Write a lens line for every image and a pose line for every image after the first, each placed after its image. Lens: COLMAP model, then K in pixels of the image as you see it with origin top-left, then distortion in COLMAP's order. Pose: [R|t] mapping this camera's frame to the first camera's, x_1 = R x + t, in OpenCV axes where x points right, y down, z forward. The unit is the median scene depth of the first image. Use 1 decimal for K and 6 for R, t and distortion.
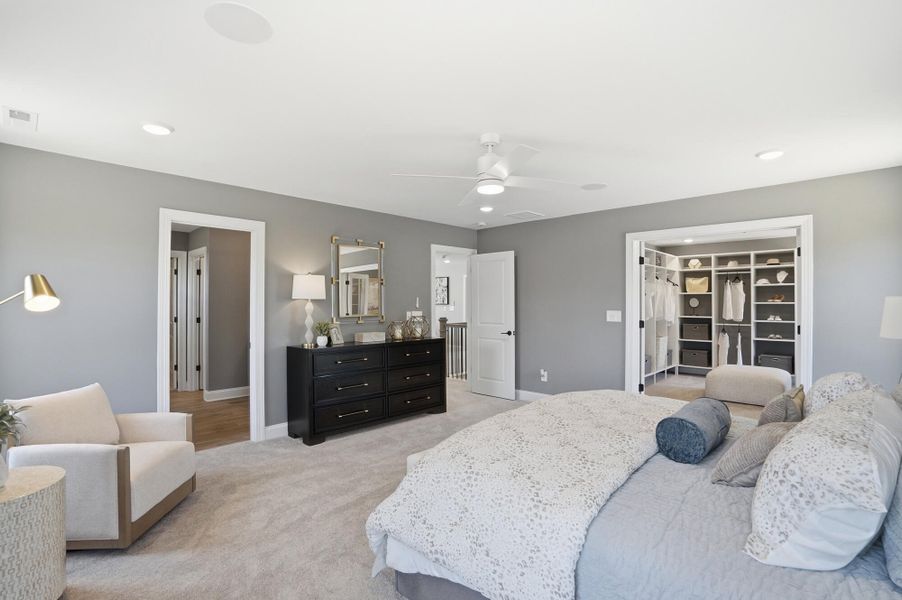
lens RADIAL K [[421.9, 0, 457.8], [0, 421.9, 301.1], [0, 0, 1]] dist [-0.055682, 0.025370]
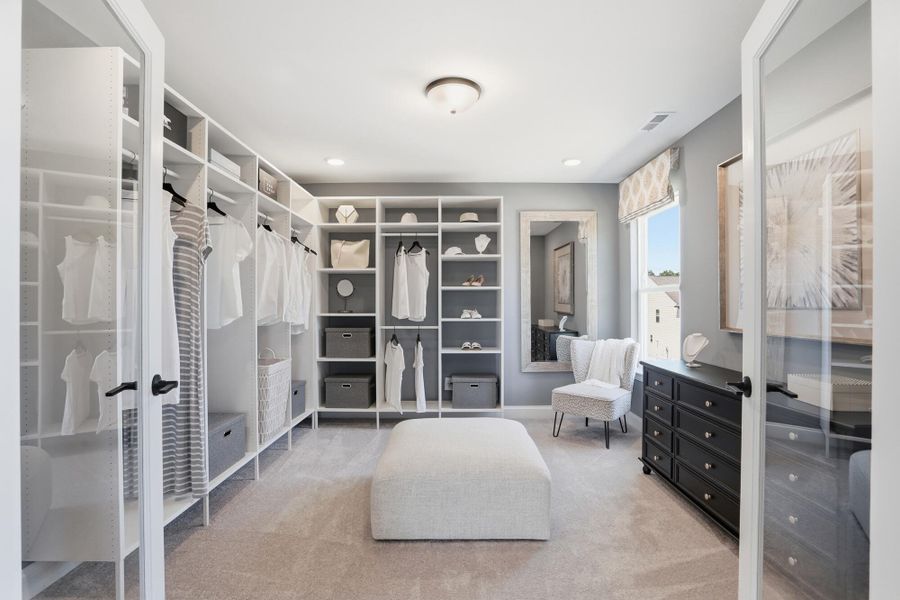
lens RADIAL K [[421.0, 0, 456.8], [0, 421.0, 301.1], [0, 0, 1]] dist [-0.055682, 0.025370]
pose [[0.718440, 0.003191, 0.695581, 0.309436], [-0.001494, 0.999994, -0.003045, 0.022688], [-0.695587, 0.001149, 0.718441, 0.535086]]
